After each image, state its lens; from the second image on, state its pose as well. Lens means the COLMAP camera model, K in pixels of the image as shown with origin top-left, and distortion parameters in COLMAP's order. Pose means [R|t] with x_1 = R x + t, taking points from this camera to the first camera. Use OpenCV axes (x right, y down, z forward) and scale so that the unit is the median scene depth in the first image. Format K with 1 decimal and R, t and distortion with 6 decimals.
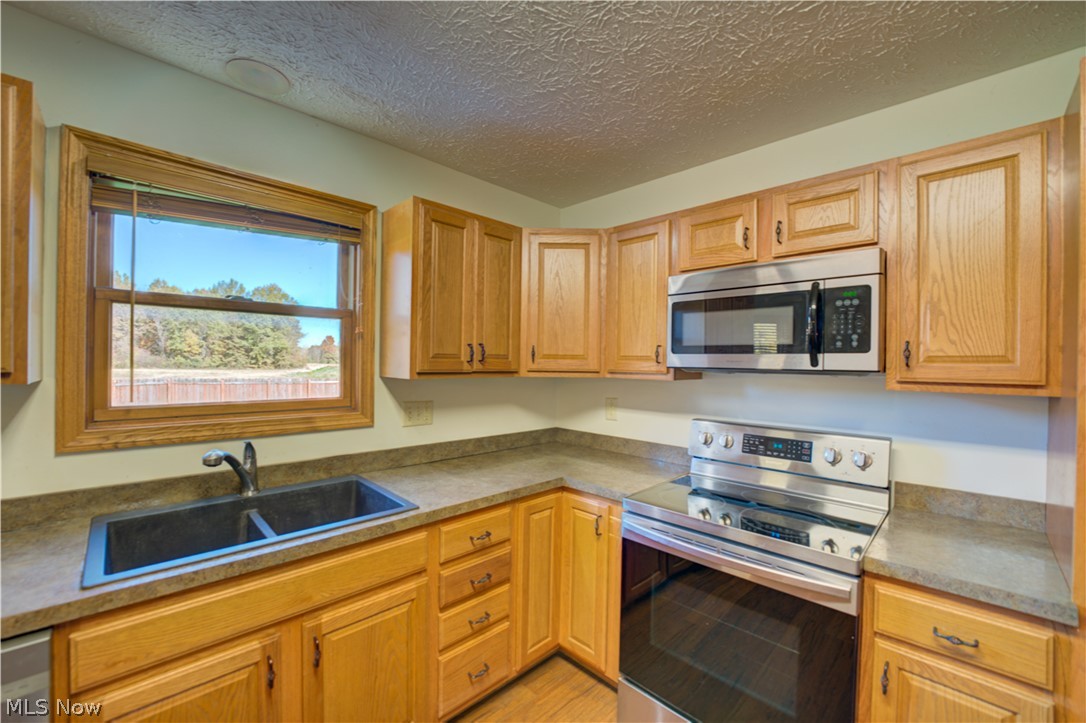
lens RADIAL K [[436.7, 0, 540.8], [0, 436.7, 364.8], [0, 0, 1]] dist [-0.031789, 0.004829]
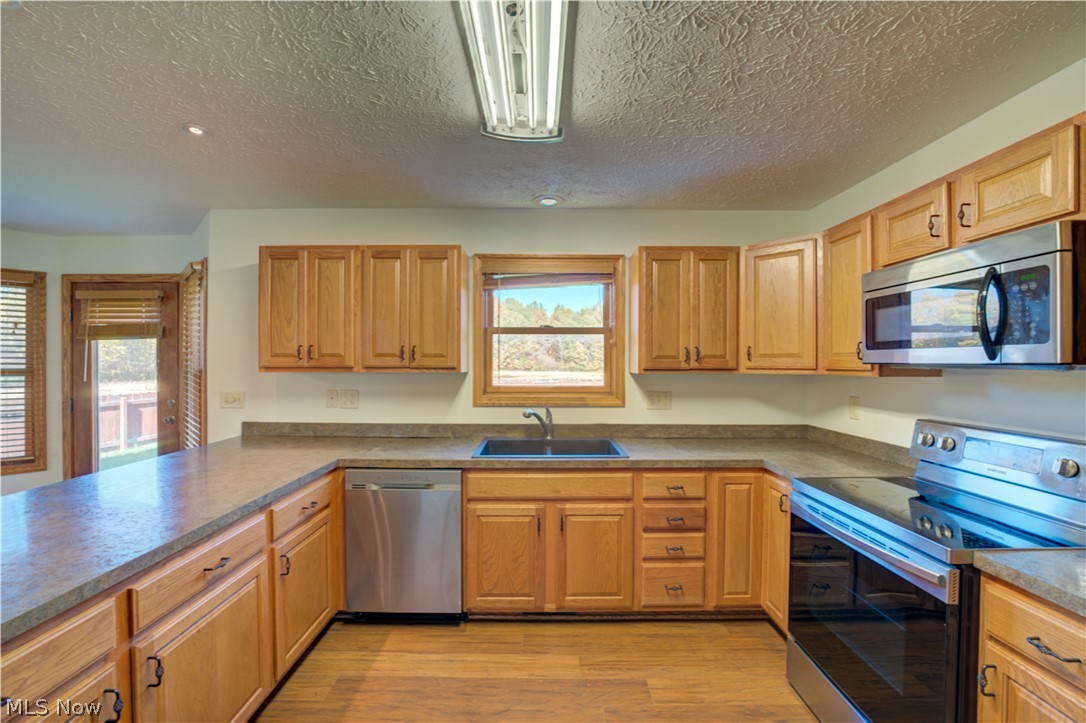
lens RADIAL K [[436.7, 0, 540.8], [0, 436.7, 364.8], [0, 0, 1]] dist [-0.031789, 0.004829]
pose [[0.712480, -0.009076, -0.701634, 0.479512], [0.003677, 0.999951, -0.009201, 0.015757], [0.701683, 0.003976, 0.712478, -0.252616]]
